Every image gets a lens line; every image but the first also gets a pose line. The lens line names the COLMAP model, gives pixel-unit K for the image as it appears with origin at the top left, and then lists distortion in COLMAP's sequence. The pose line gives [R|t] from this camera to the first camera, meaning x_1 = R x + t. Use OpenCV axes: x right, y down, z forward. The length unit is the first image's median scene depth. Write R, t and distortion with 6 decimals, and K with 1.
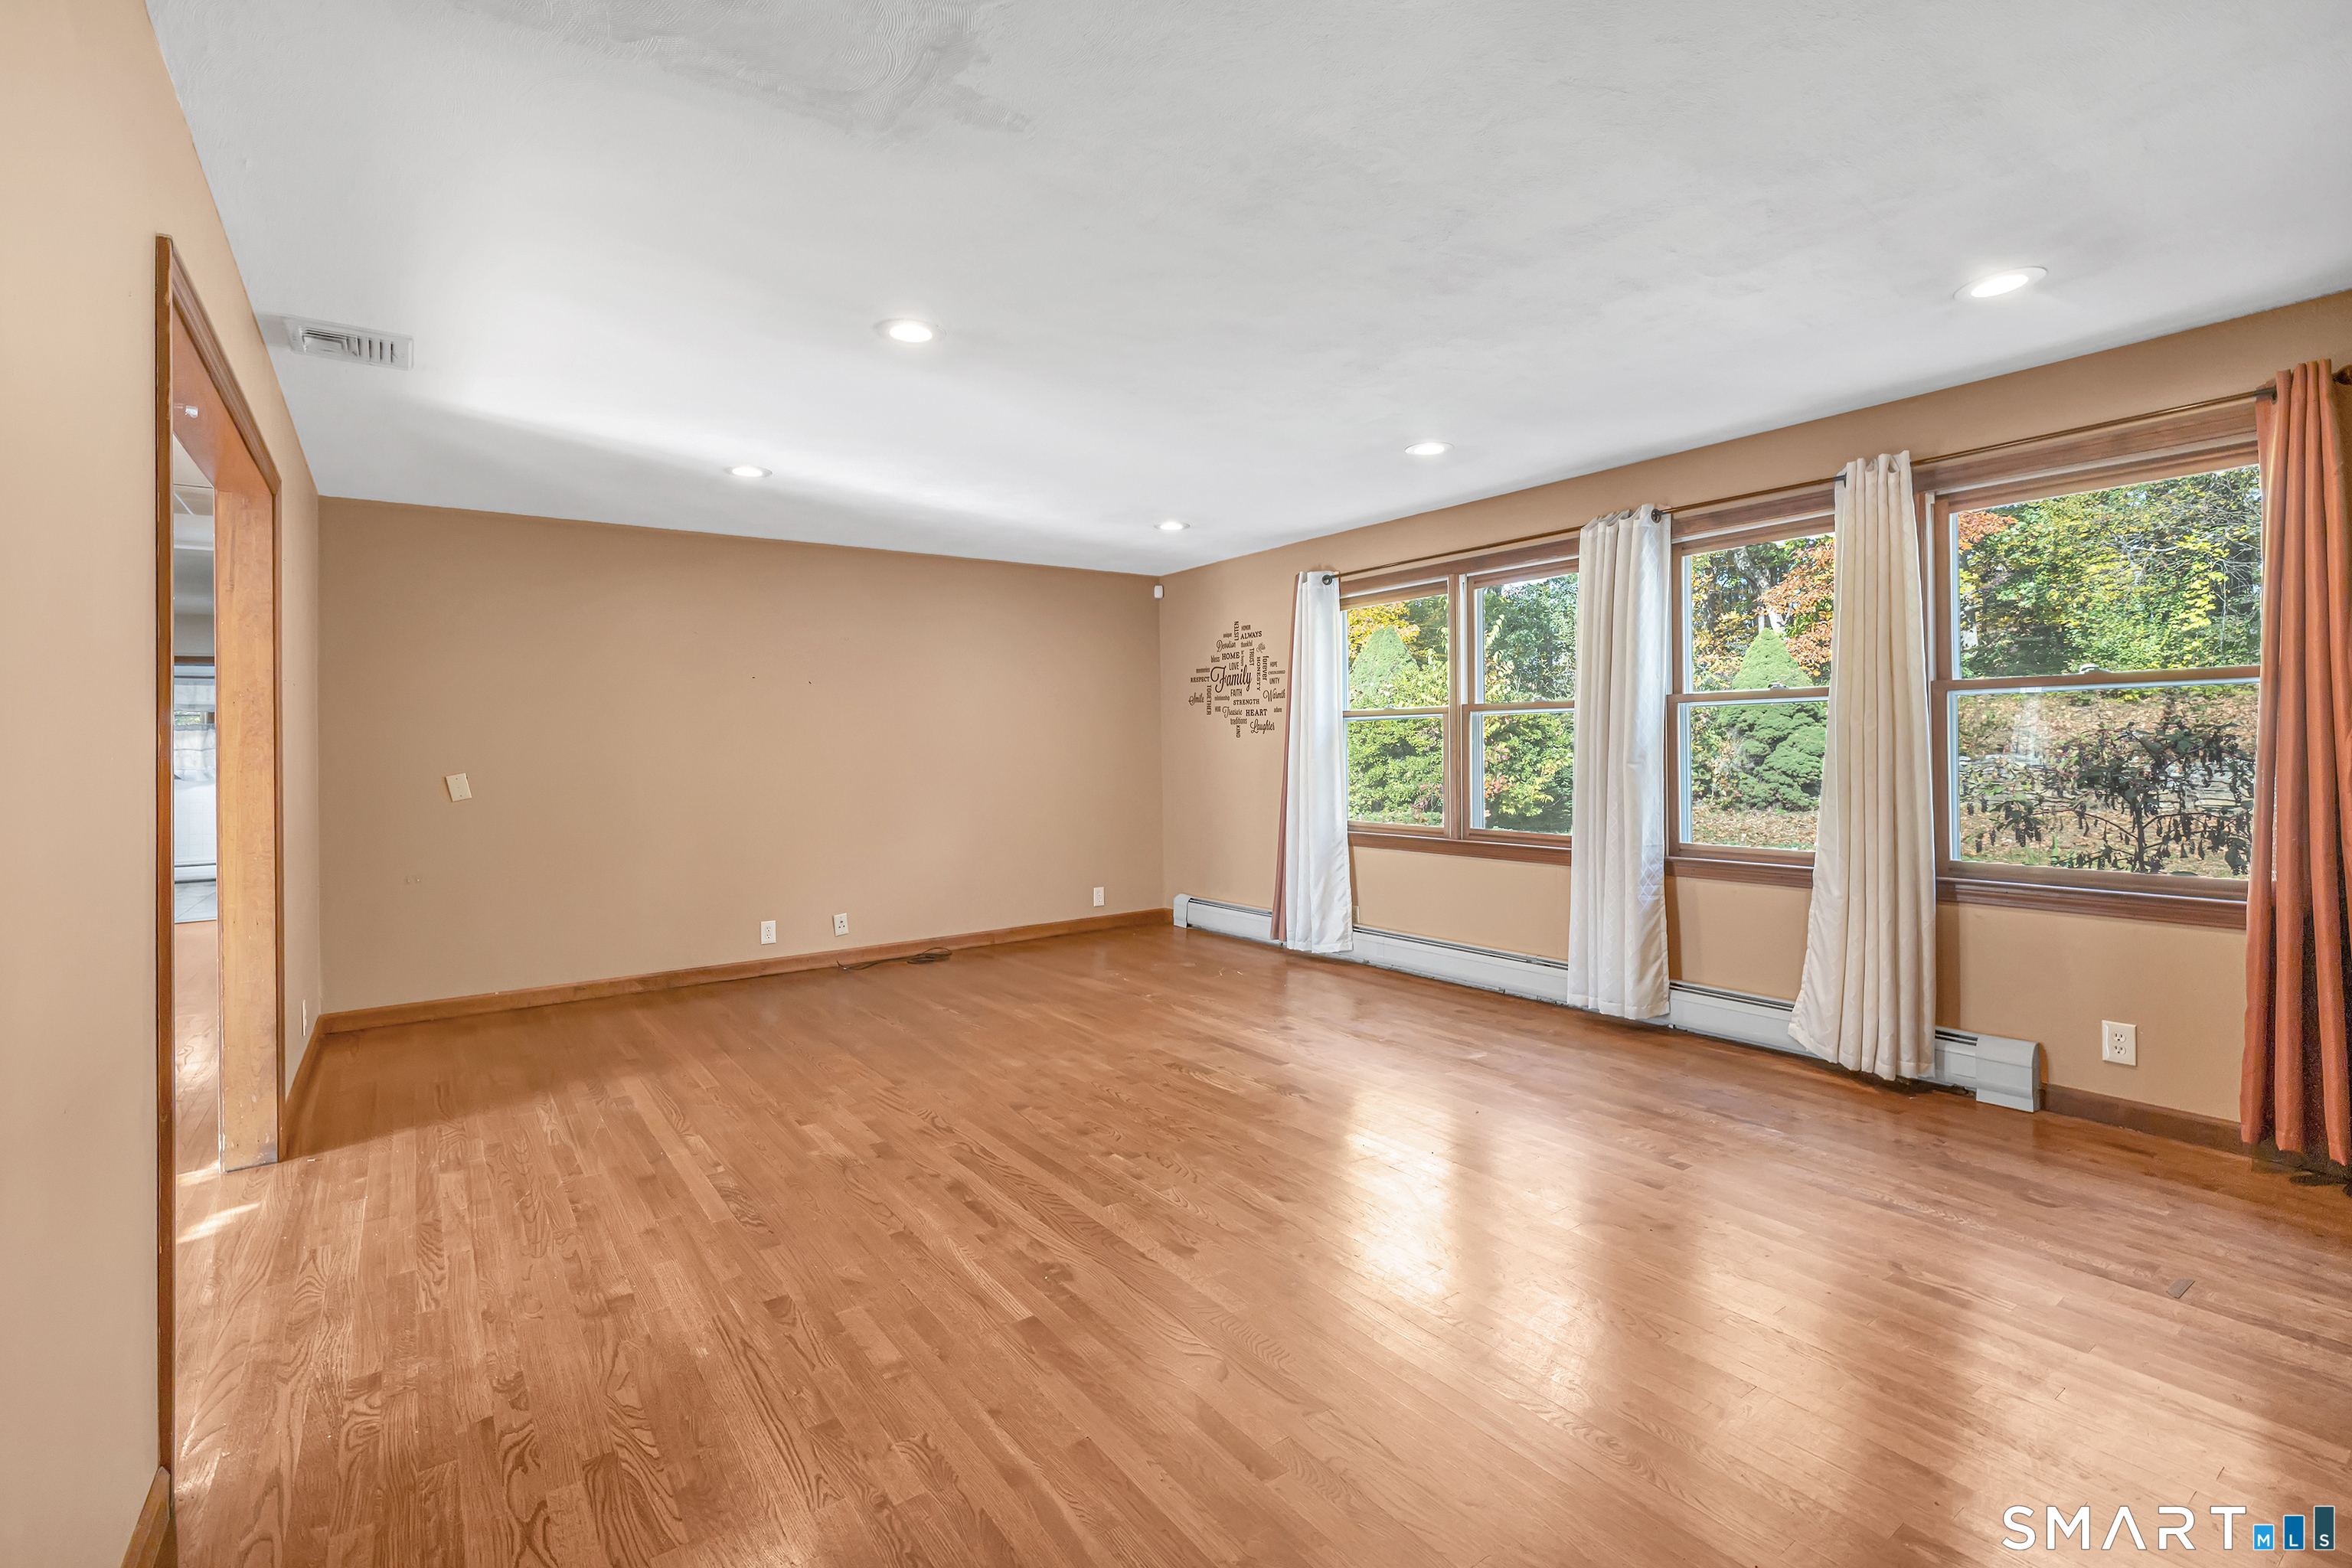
lens RADIAL K [[1089.1, 0, 1153.8], [0, 1089.1, 746.4], [0, 0, 1]] dist [0.000800, 0.000452]
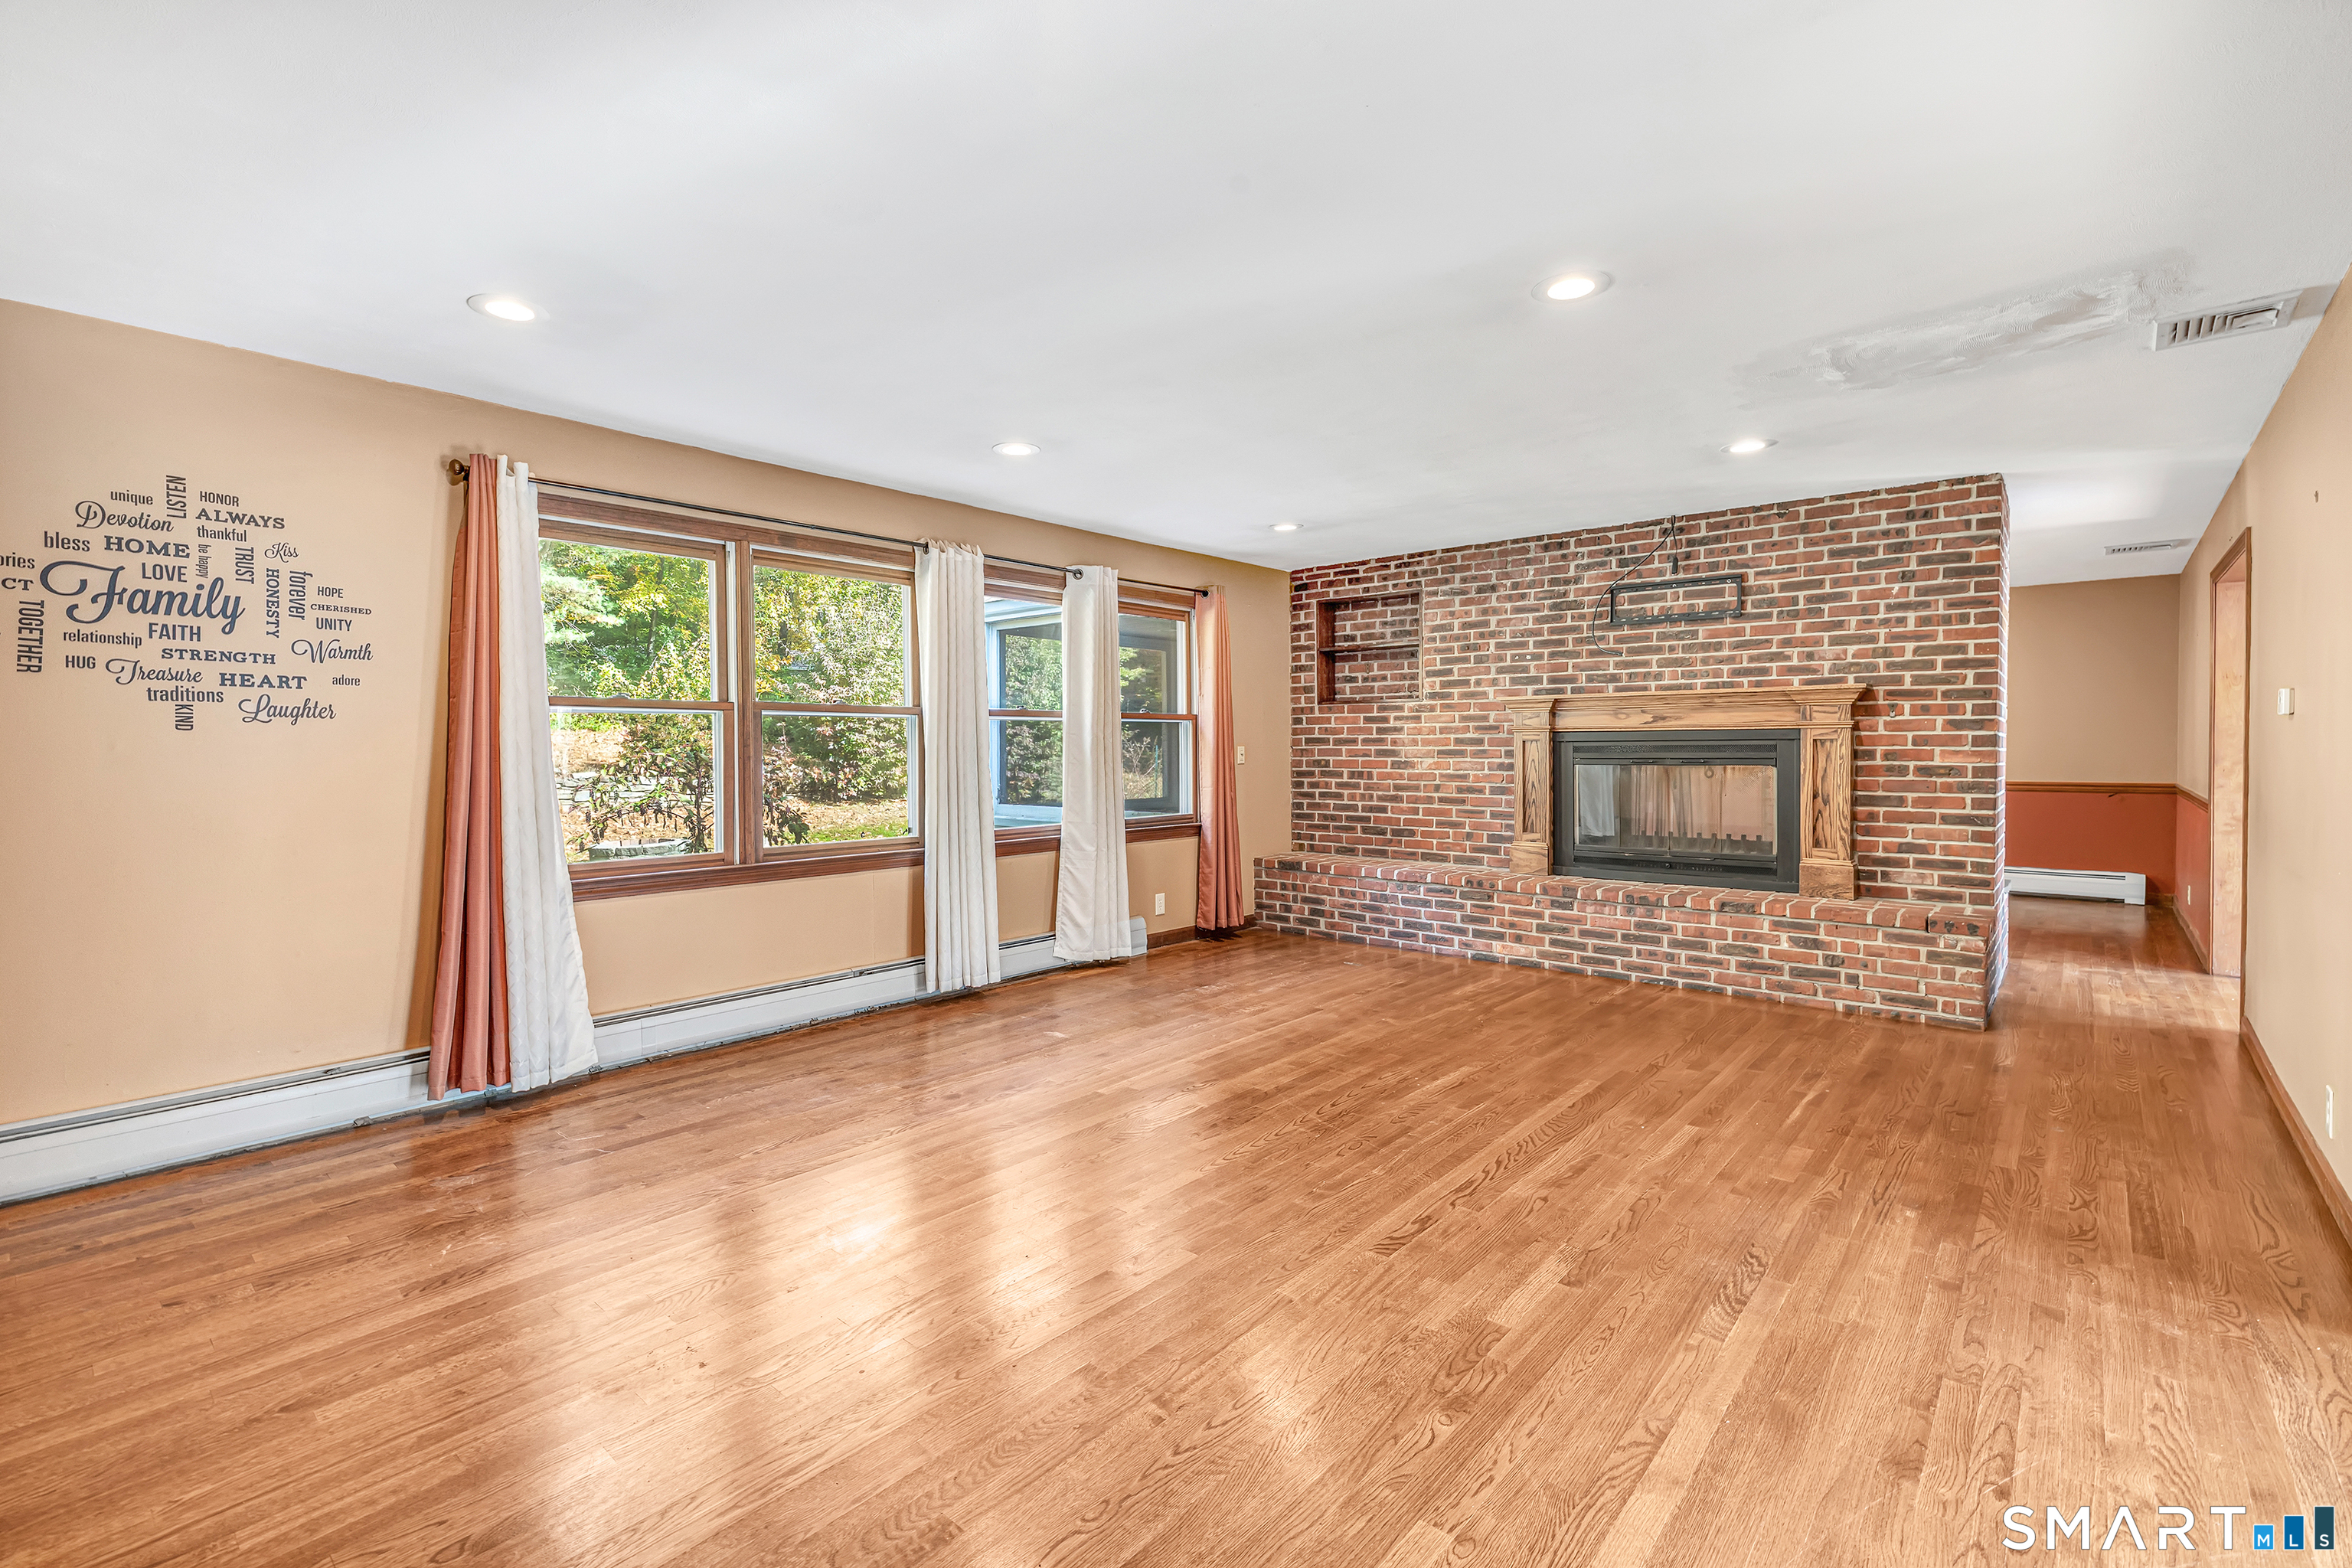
lens RADIAL K [[1039.4, 0, 1182.2], [0, 1039.4, 770.4], [0, 0, 1]] dist [0.000330, 0.000039]
pose [[-0.253581, -0.005827, 0.967297, -0.505796], [0.008846, 0.999926, 0.008343, 0.009599], [-0.967274, 0.010672, -0.253510, 0.785902]]
